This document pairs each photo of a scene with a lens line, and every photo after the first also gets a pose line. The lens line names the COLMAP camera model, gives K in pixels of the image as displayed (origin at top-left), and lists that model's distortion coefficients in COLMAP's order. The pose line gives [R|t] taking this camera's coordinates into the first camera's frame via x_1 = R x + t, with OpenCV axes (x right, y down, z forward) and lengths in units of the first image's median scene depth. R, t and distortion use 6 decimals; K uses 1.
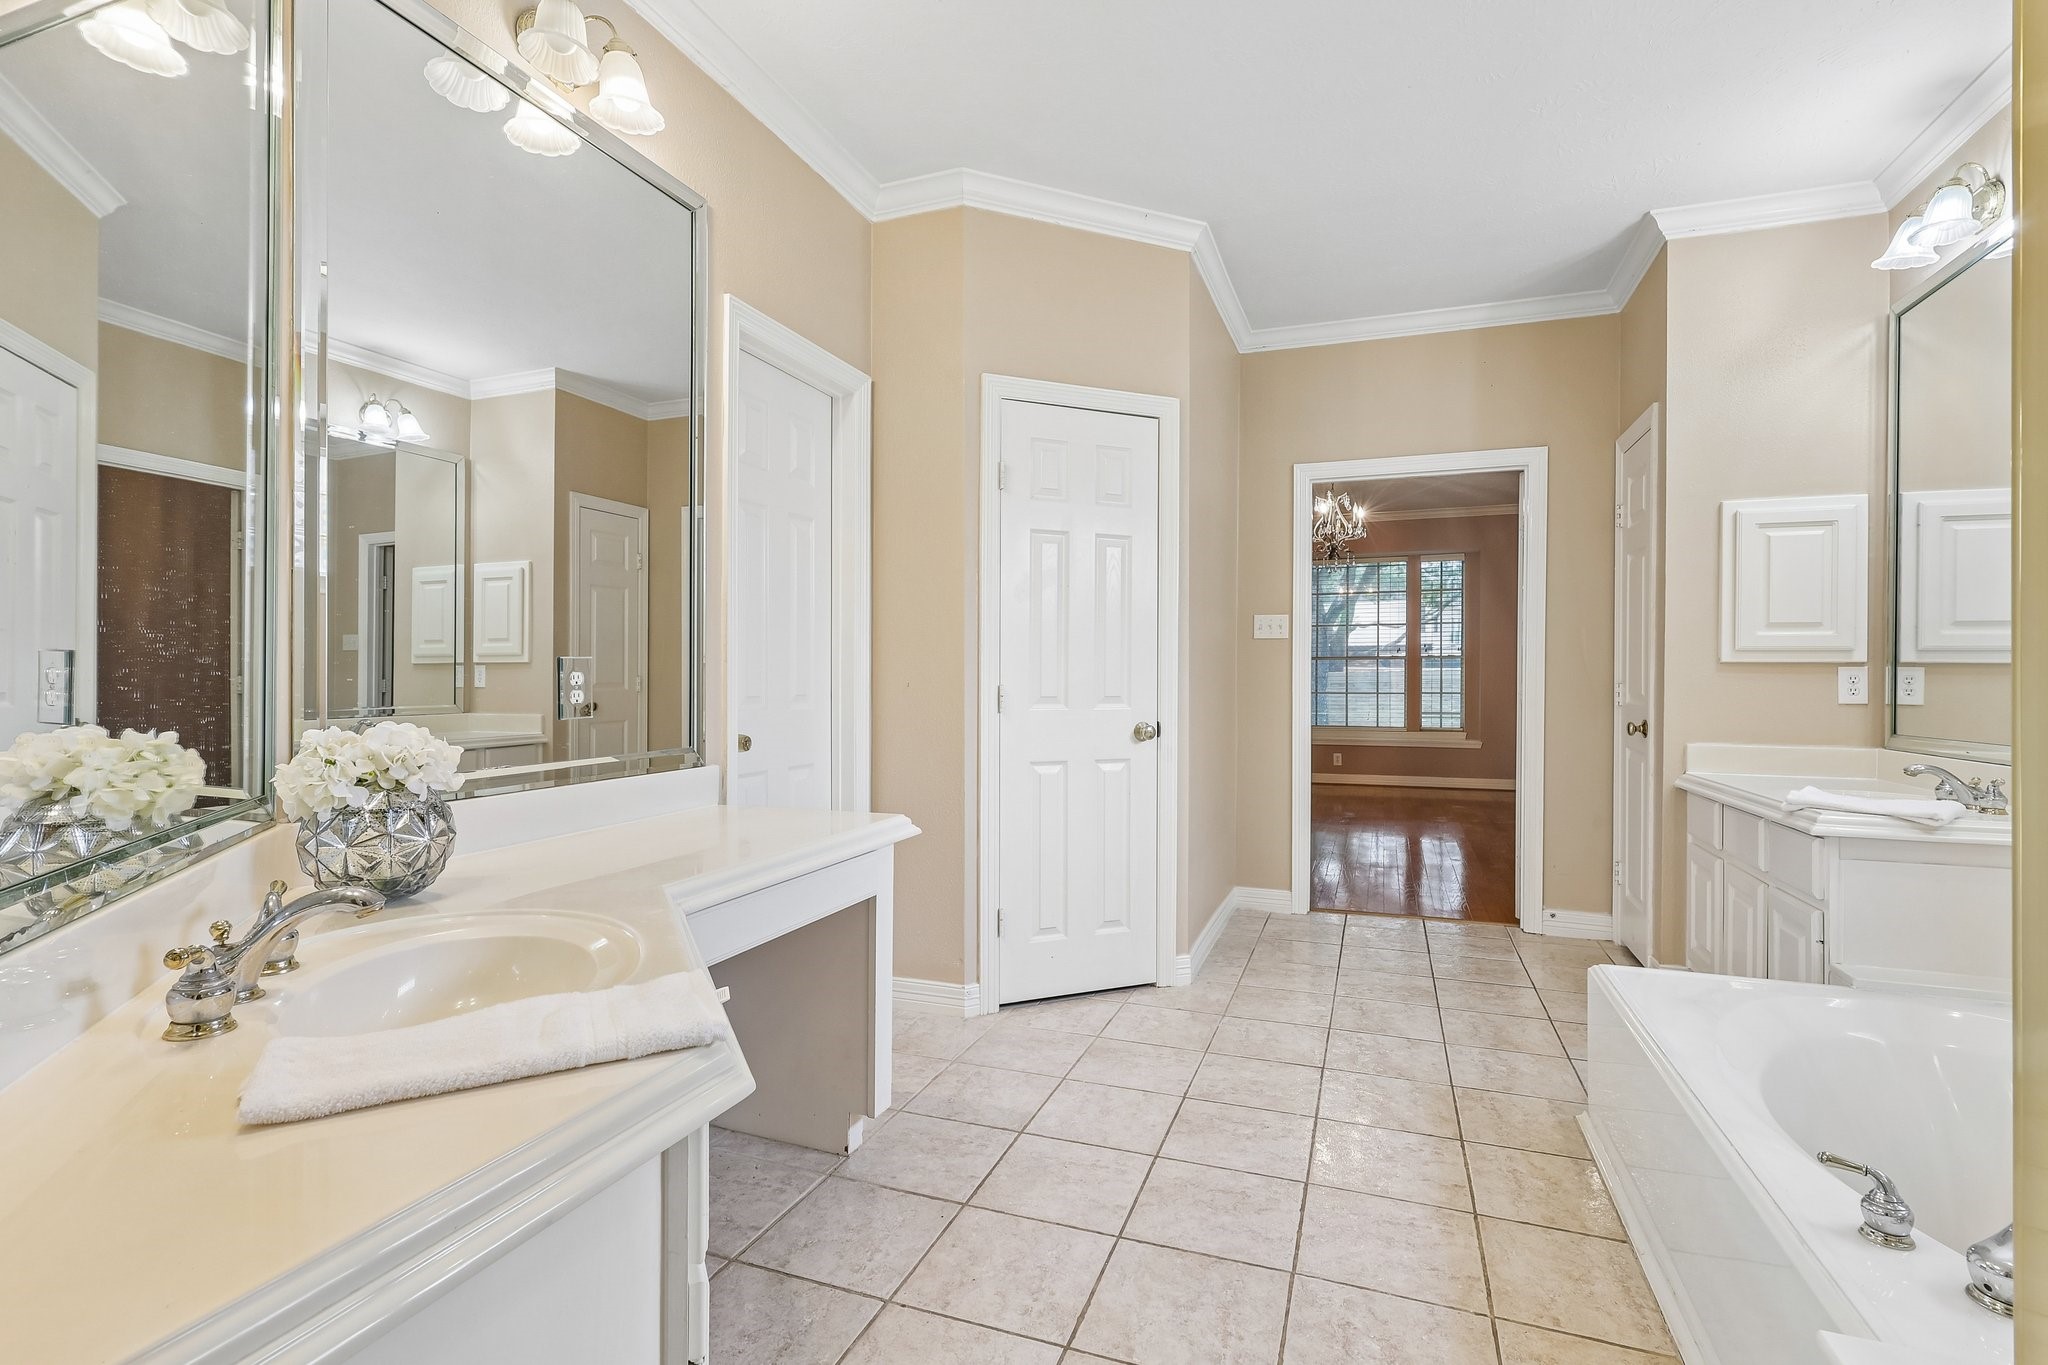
lens RADIAL K [[957.2, 0, 1030.0], [0, 957.2, 680.5], [0, 0, 1]] dist [0.000813, -0.000475]
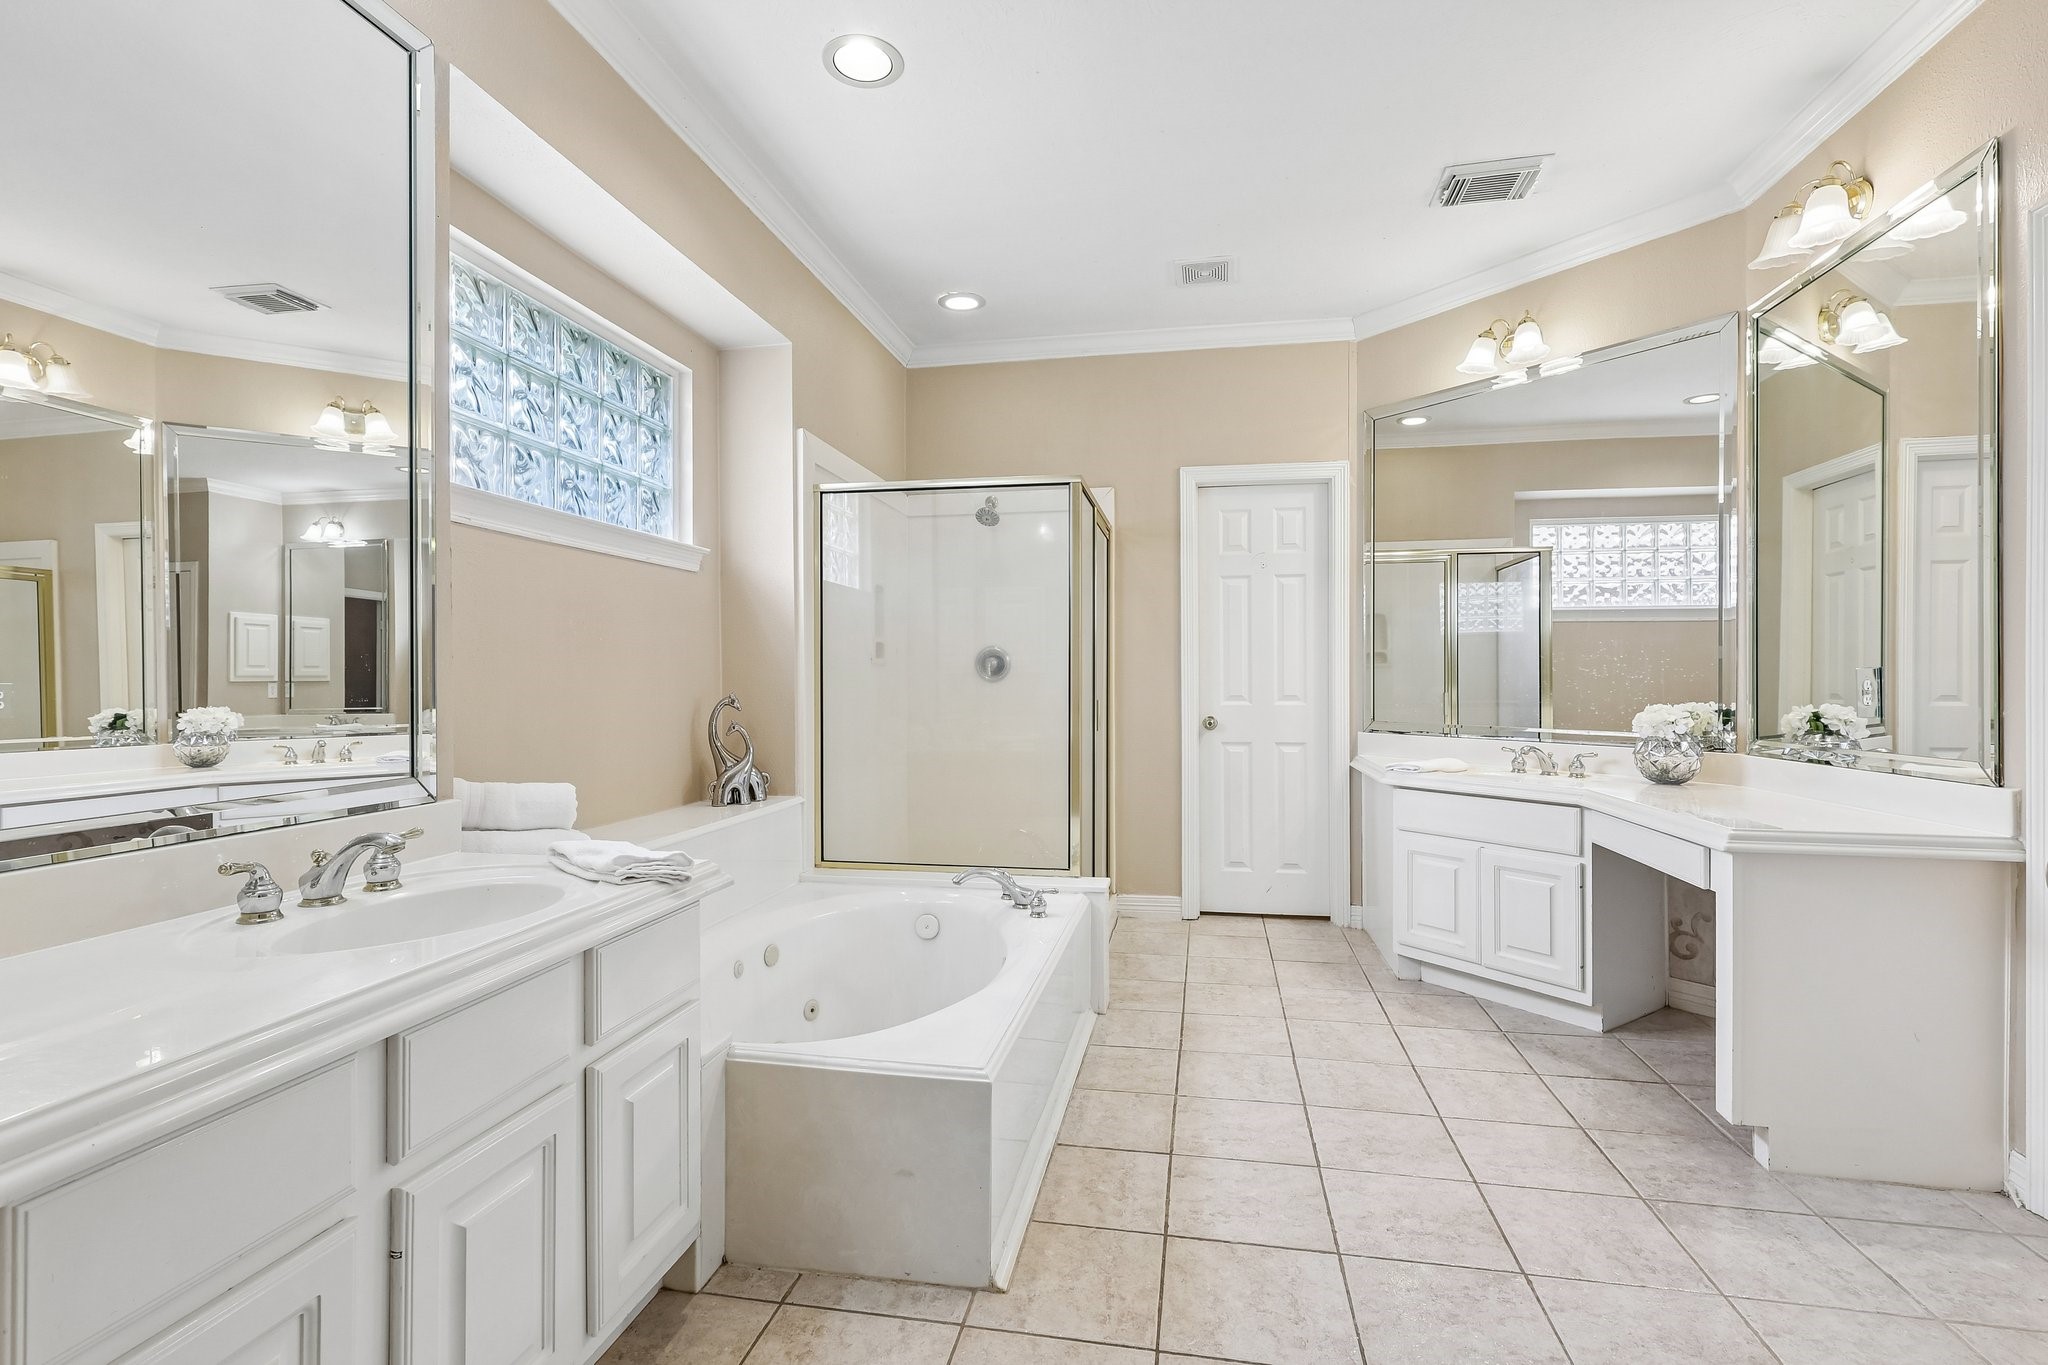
lens RADIAL K [[957.2, 0, 1030.0], [0, 957.2, 680.5], [0, 0, 1]] dist [0.000813, -0.000475]
pose [[-0.985969, -0.003576, -0.166890, 0.760584], [-0.003828, 0.999992, 0.001190, -0.006620], [0.166884, 0.001812, -0.985975, 1.936328]]
